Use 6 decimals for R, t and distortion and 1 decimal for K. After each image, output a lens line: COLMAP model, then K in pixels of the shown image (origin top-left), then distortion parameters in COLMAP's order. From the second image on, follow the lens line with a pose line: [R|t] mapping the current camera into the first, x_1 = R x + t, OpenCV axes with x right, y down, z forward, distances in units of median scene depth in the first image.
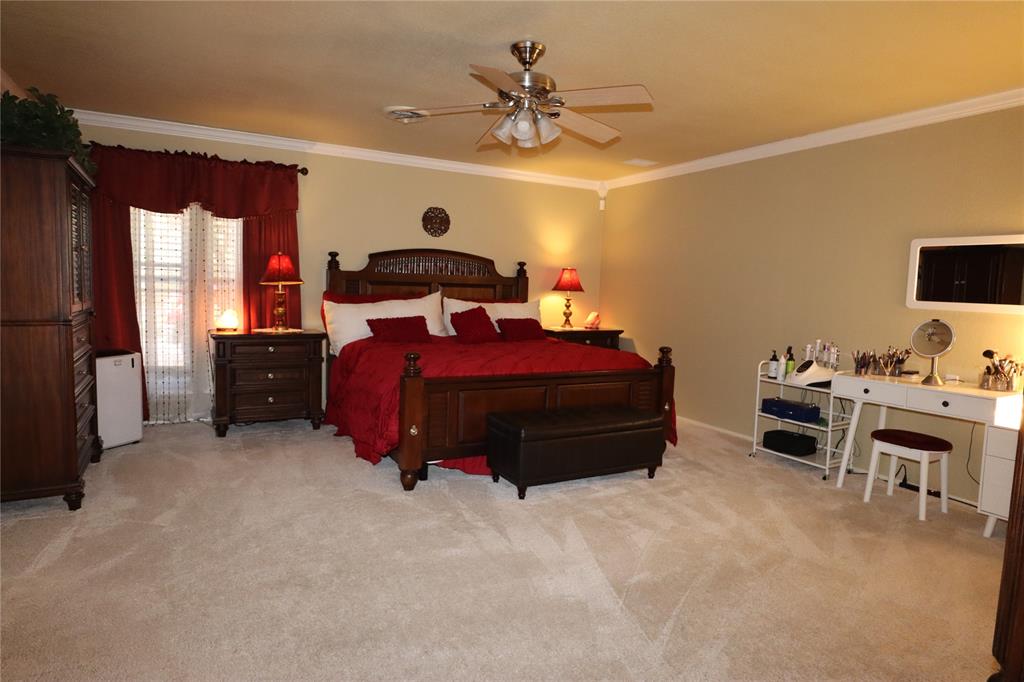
lens RADIAL K [[595.0, 0, 513.3], [0, 595.0, 343.1], [0, 0, 1]] dist [-0.004268, 0.001222]
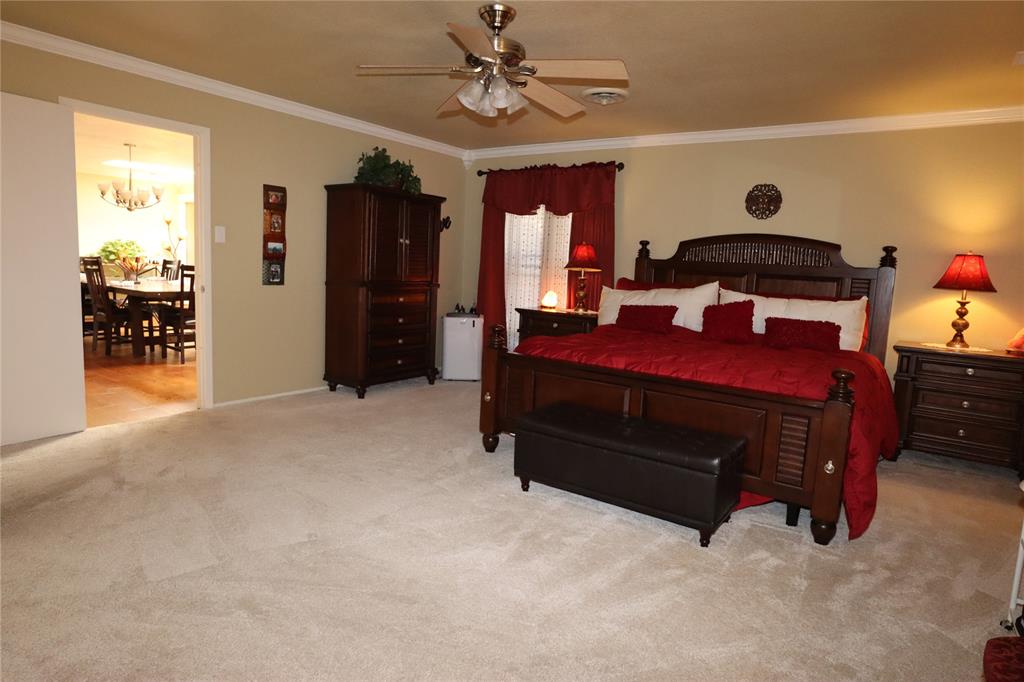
lens RADIAL K [[595.0, 0, 512.6], [0, 595.0, 334.7], [0, 0, 1]] dist [-0.004268, 0.001222]
pose [[0.461504, 0.095781, -0.881952, 0.512526], [-0.121979, 0.991563, 0.043856, -0.010975], [0.878712, 0.087340, 0.469294, 0.340917]]
